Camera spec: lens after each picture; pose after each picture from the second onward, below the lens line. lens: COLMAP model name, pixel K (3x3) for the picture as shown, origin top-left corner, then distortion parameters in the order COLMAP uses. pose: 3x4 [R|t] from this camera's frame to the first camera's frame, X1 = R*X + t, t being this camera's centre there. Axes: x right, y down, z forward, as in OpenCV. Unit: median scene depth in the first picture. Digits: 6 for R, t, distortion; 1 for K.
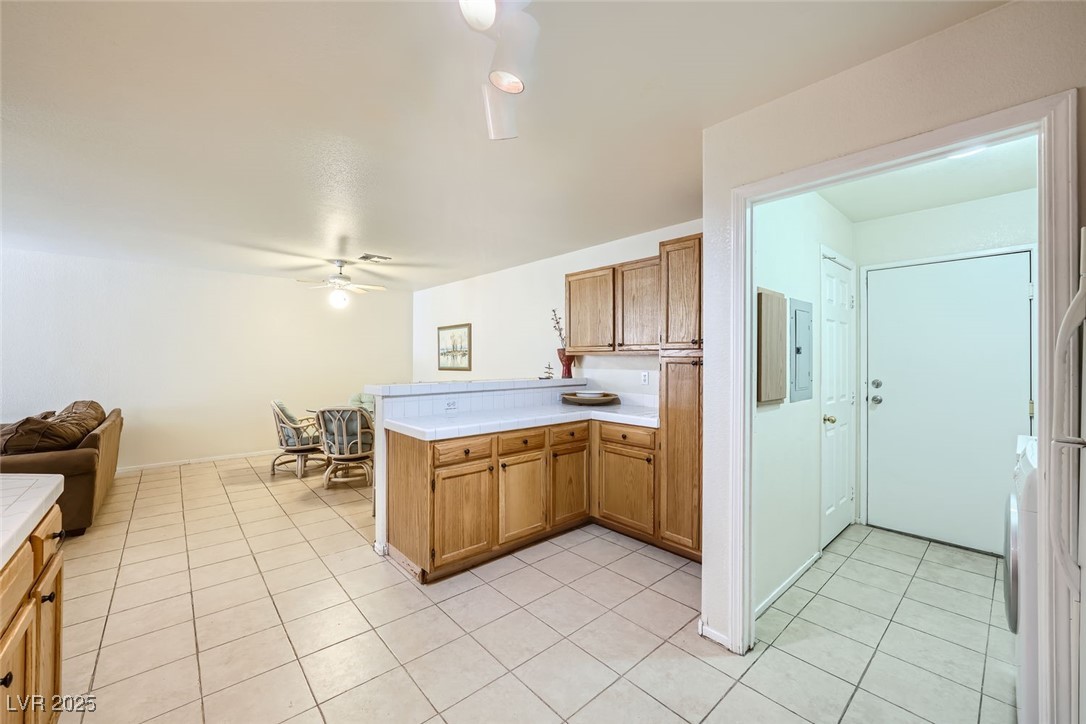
lens RADIAL K [[429.5, 0, 538.3], [0, 429.5, 355.1], [0, 0, 1]] dist [-0.011328, 0.000046]
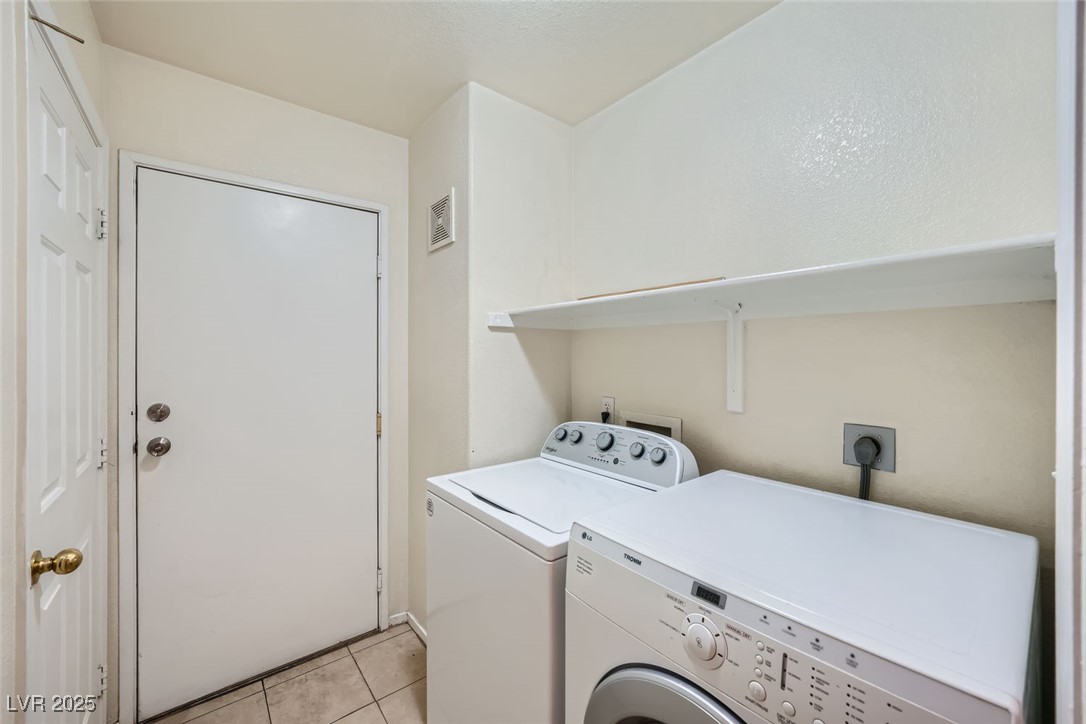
lens RADIAL K [[429.5, 0, 544.5], [0, 429.5, 355.8], [0, 0, 1]] dist [-0.011328, 0.000046]
pose [[0.039263, -0.006796, 0.999206, 0.342962], [-0.013053, 0.999888, 0.007313, -0.004198], [-0.999144, -0.013330, 0.039170, 0.556431]]
